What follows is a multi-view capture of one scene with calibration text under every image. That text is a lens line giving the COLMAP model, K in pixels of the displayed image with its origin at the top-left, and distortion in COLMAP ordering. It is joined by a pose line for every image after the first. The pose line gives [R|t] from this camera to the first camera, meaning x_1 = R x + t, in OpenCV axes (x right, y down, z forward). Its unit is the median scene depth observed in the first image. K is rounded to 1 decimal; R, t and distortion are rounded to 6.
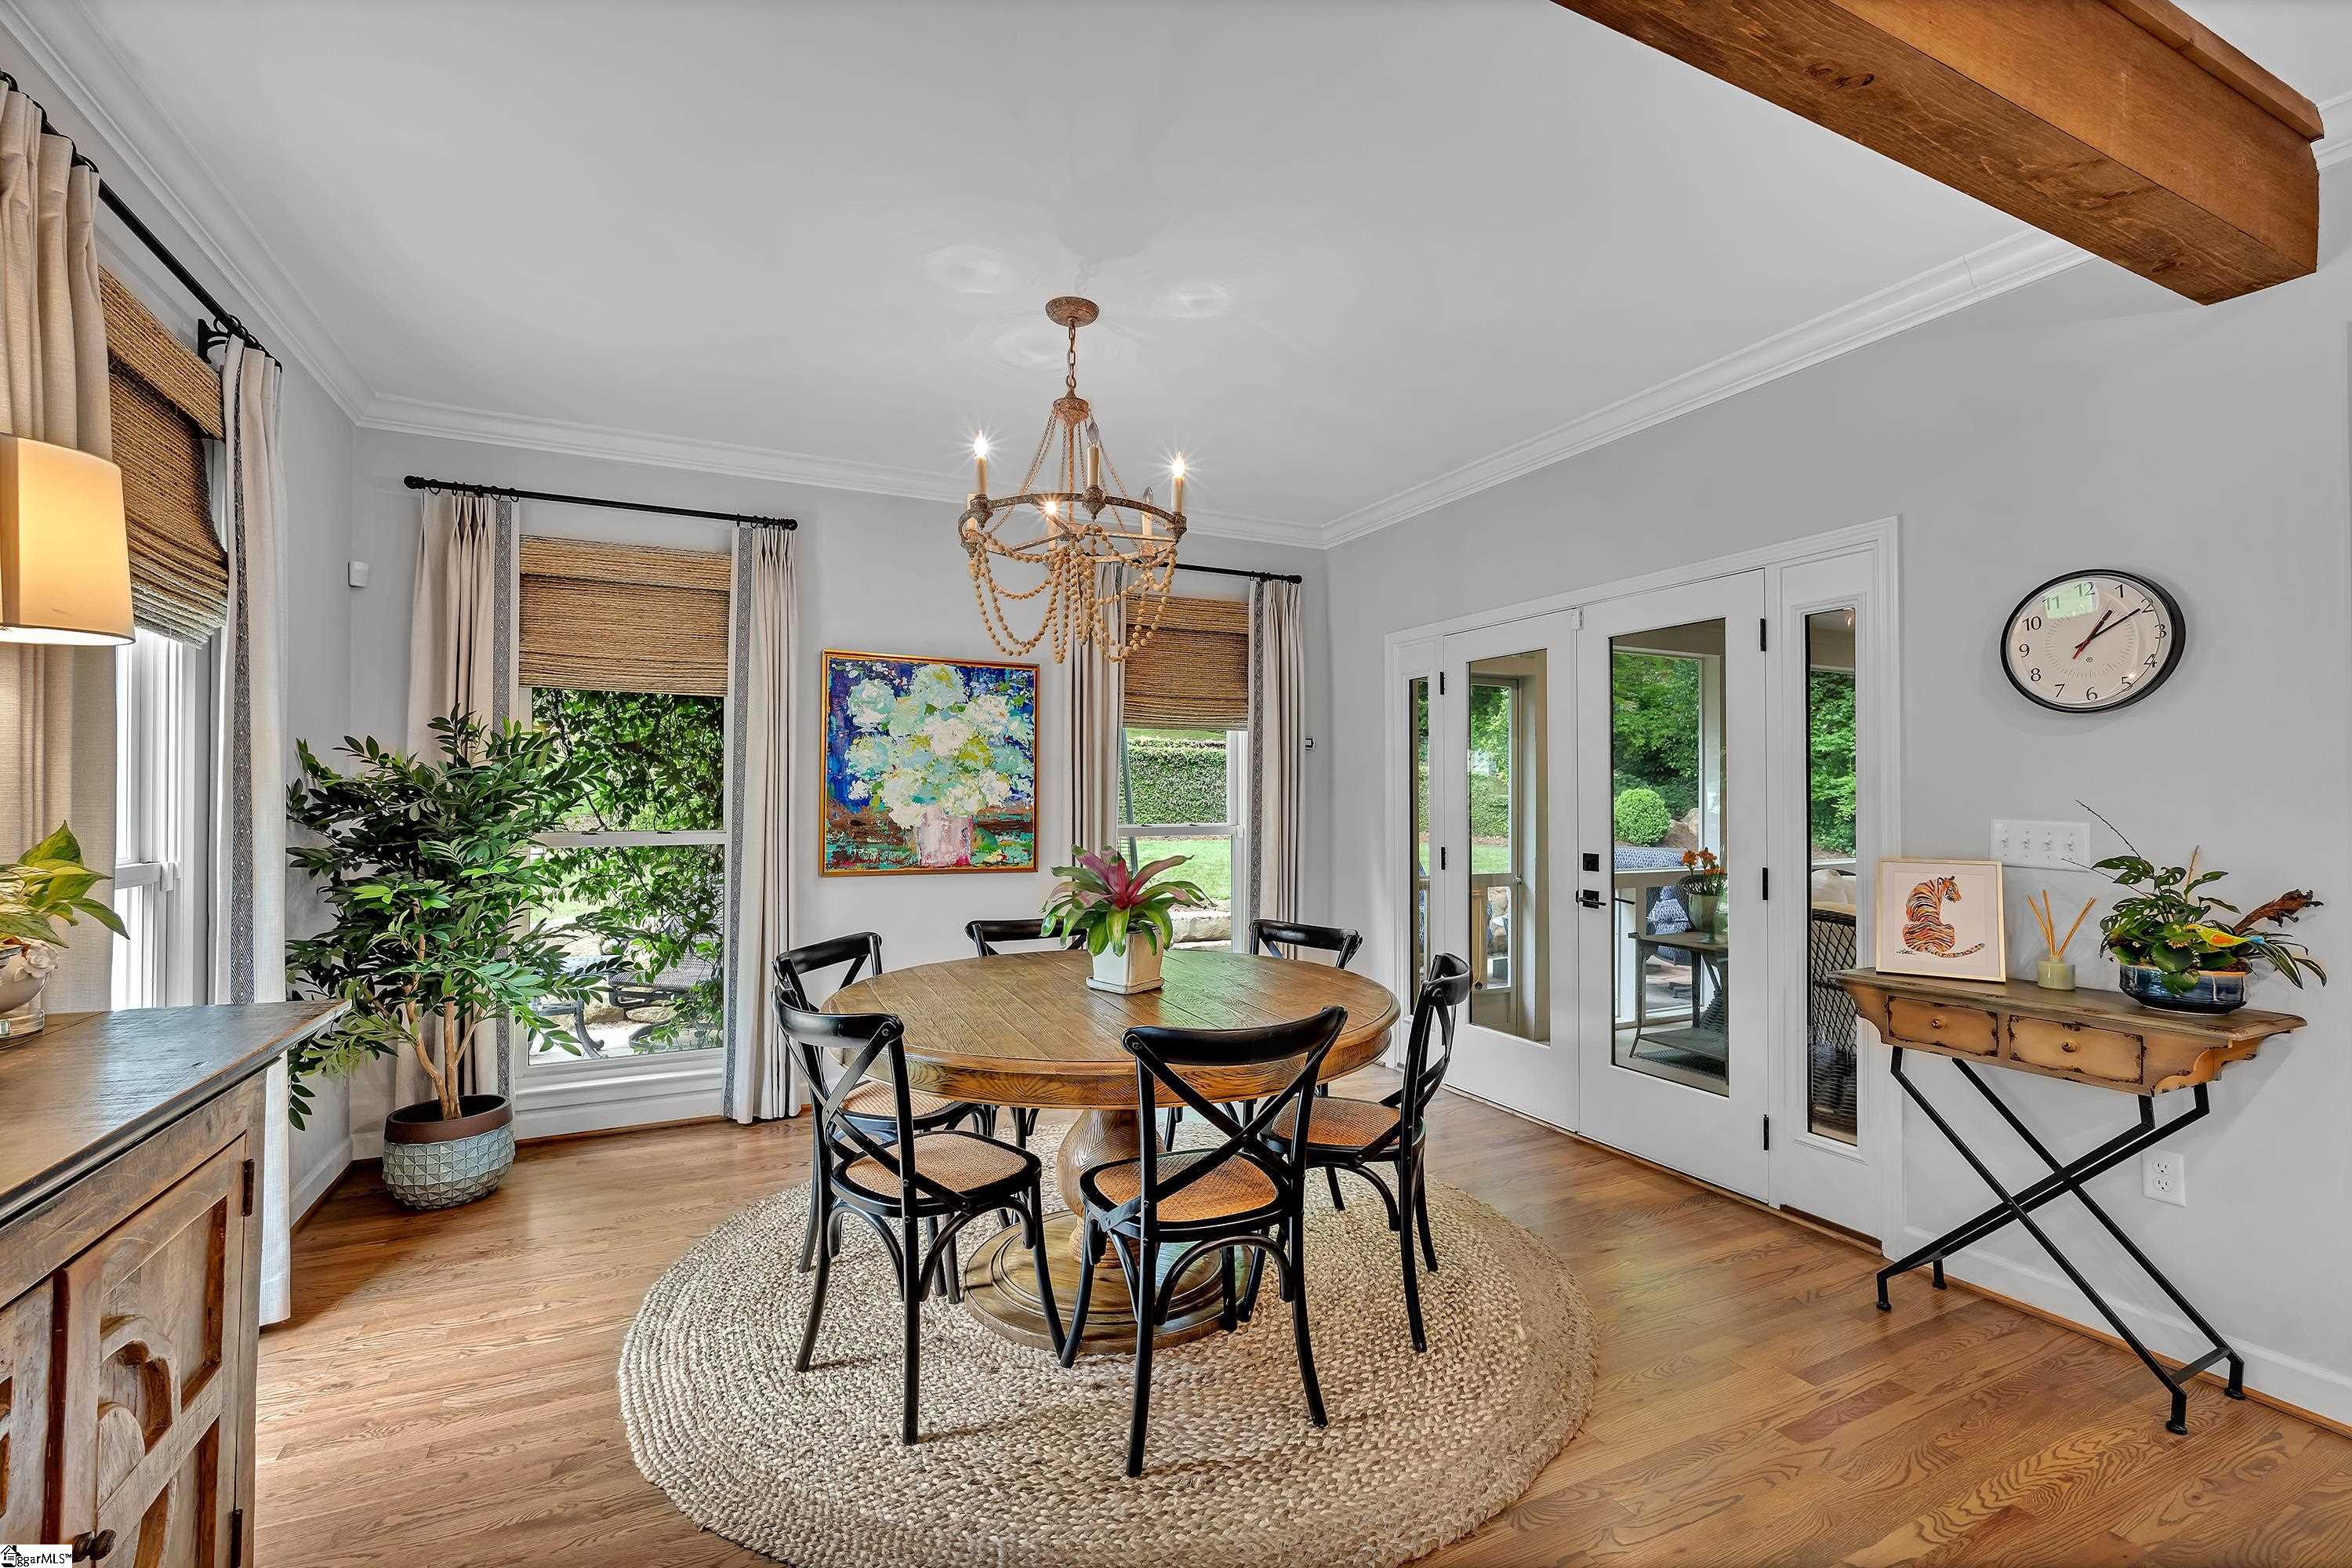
lens RADIAL K [[1027.7, 0, 1172.0], [0, 1027.7, 789.4], [0, 0, 1]] dist [-0.003077, 0.000154]
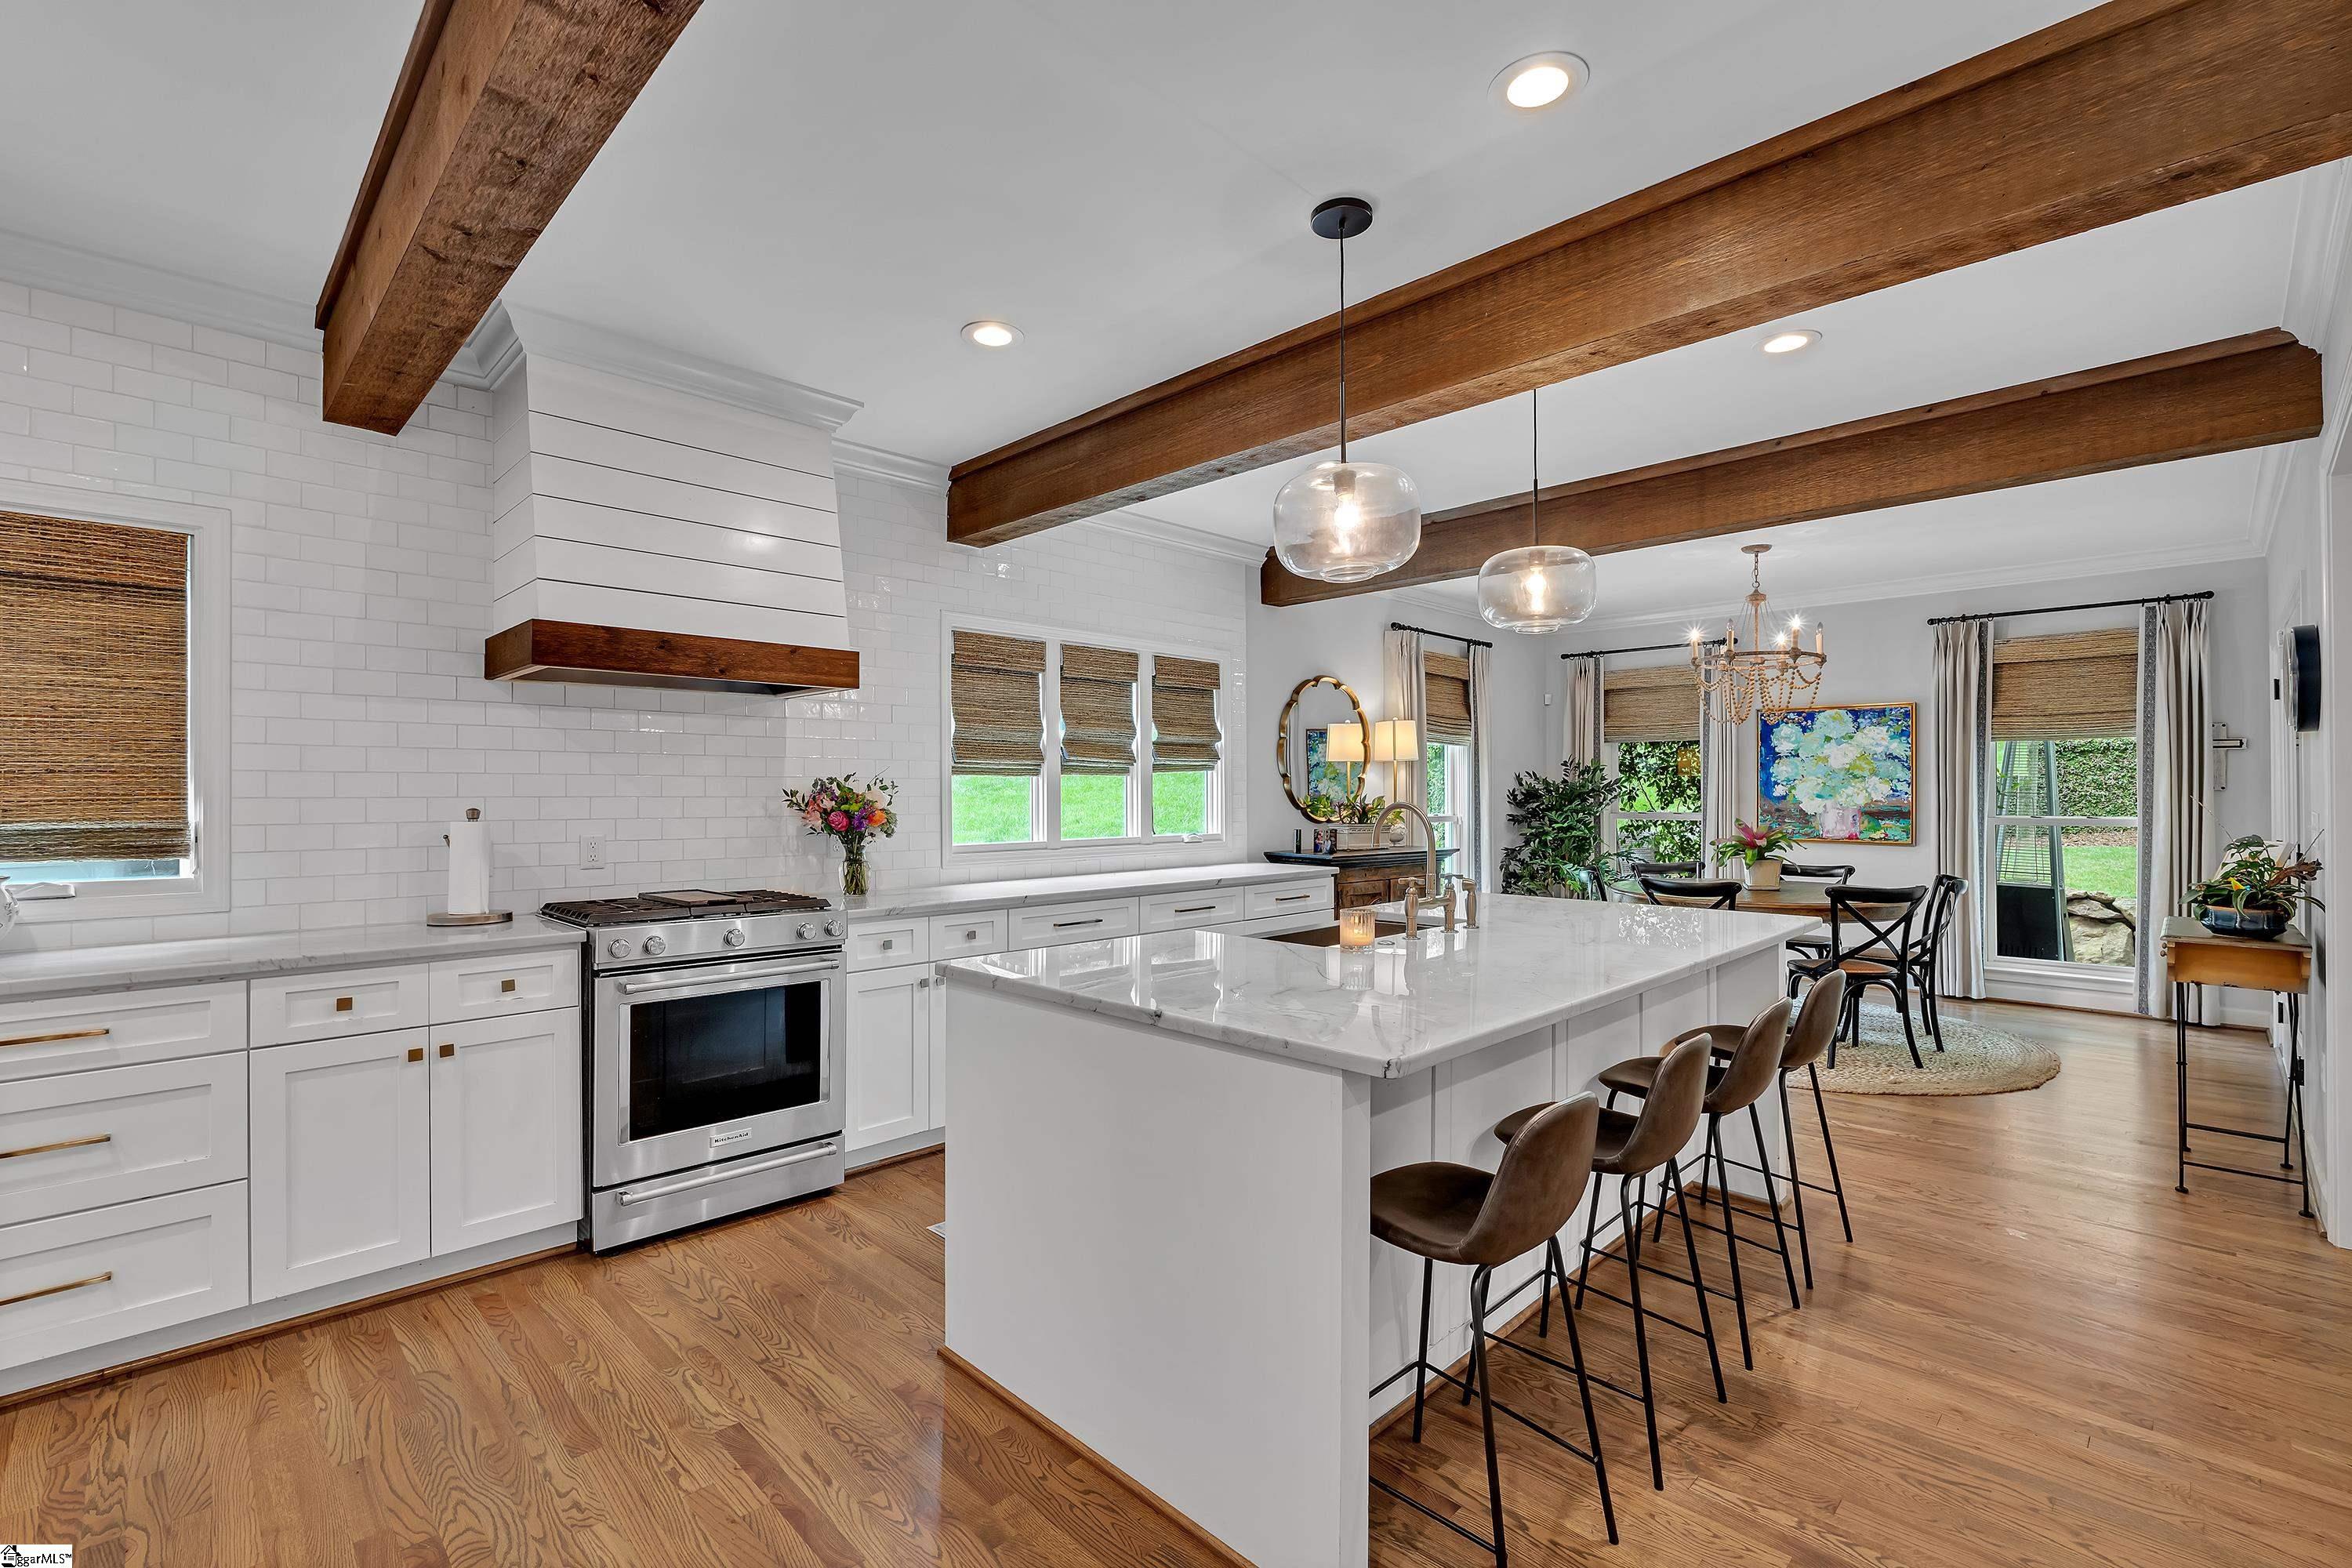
lens RADIAL K [[1027.7, 0, 1173.9], [0, 1027.7, 793.2], [0, 0, 1]] dist [-0.003077, 0.000154]
pose [[0.346051, -0.002435, -0.938212, 0.898355], [0.008339, 0.999965, 0.000480, -0.003777], [0.938179, -0.007990, 0.346059, -0.492469]]
